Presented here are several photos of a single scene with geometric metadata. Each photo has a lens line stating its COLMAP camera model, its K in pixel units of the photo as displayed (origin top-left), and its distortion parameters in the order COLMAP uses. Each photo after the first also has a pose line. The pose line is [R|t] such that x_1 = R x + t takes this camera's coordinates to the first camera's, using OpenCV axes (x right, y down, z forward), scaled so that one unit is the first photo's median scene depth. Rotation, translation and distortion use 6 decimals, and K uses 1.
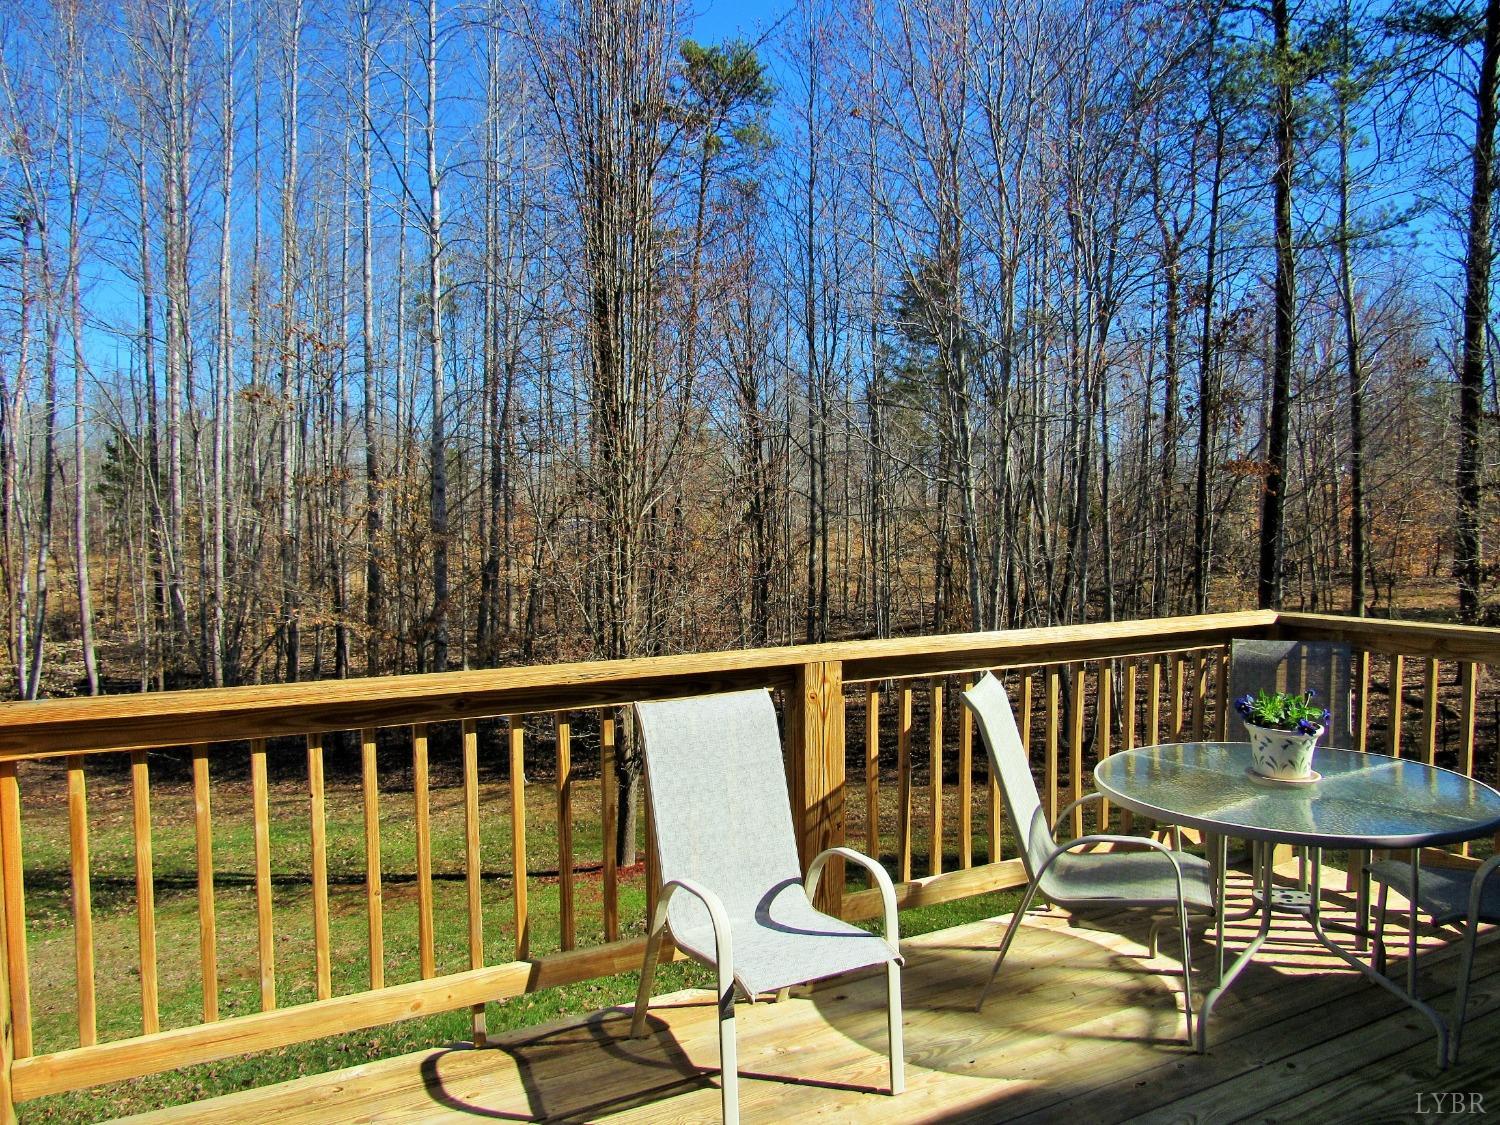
lens RADIAL K [[1070.1, 0, 762.7], [0, 1070.1, 566.8], [0, 0, 1]] dist [-0.020117, -0.003631]
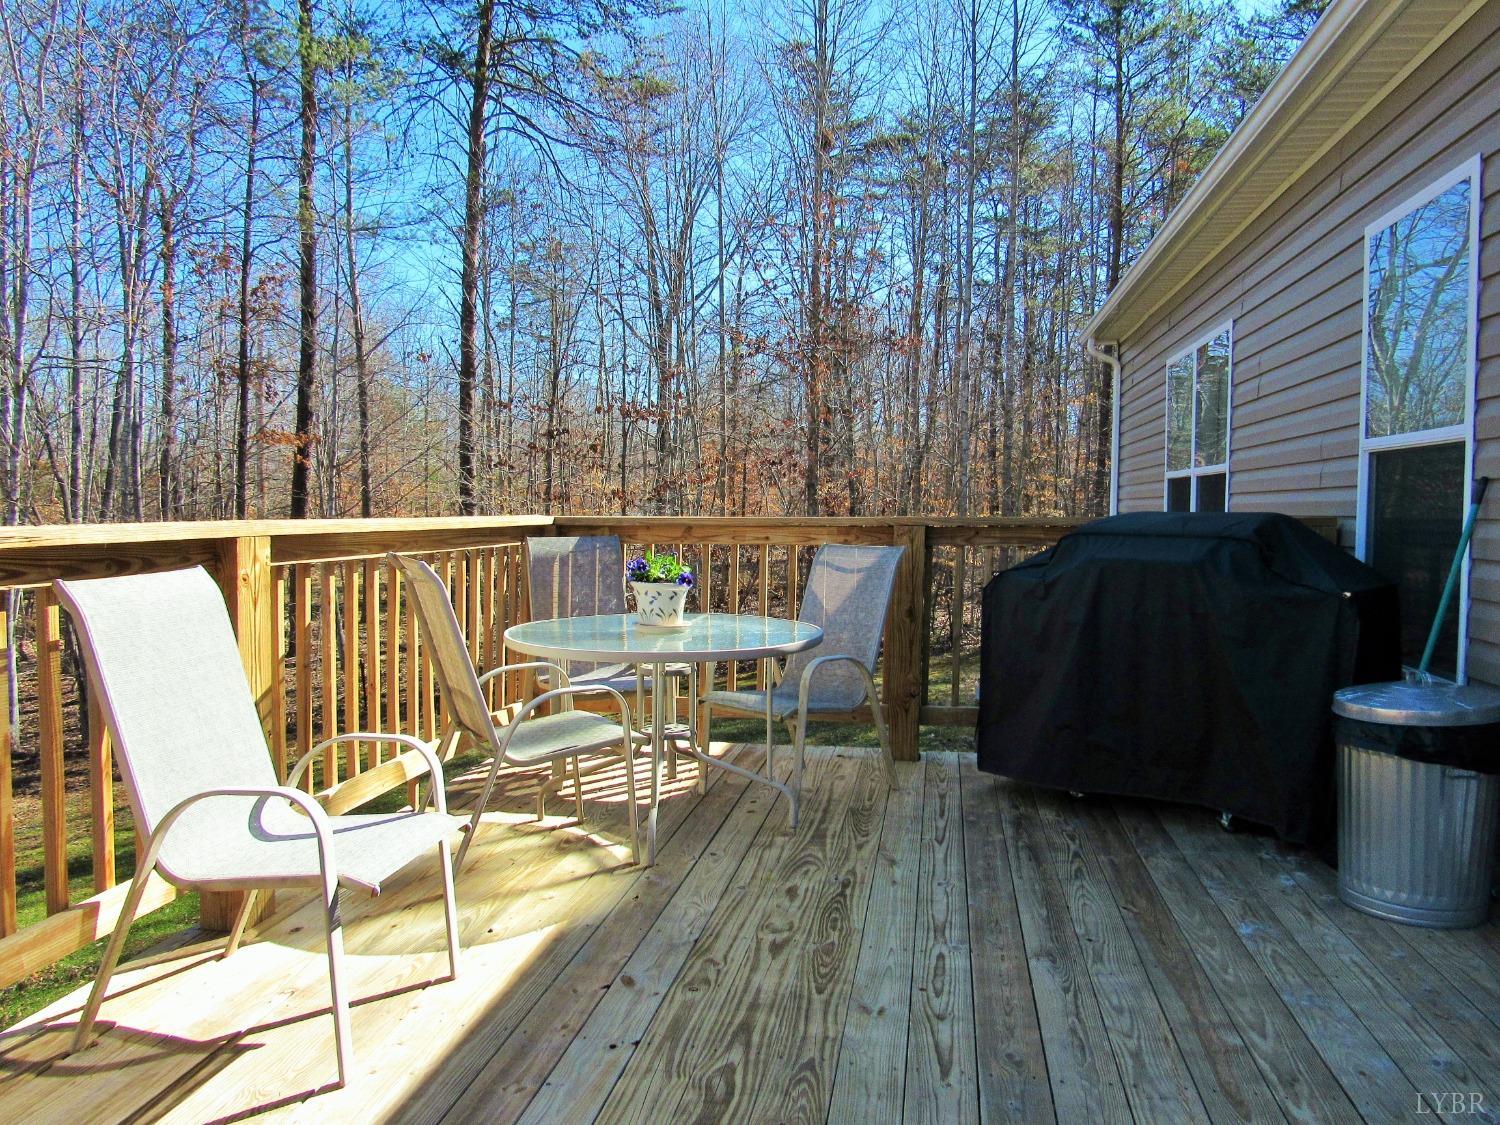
lens RADIAL K [[1070.1, 0, 762.2], [0, 1070.1, 559.8], [0, 0, 1]] dist [-0.020117, -0.003631]
pose [[0.609710, -0.025385, 0.792218, -0.355549], [0.026229, 0.999586, 0.011843, 0.106194], [-0.792191, 0.013558, 0.610123, 0.180912]]
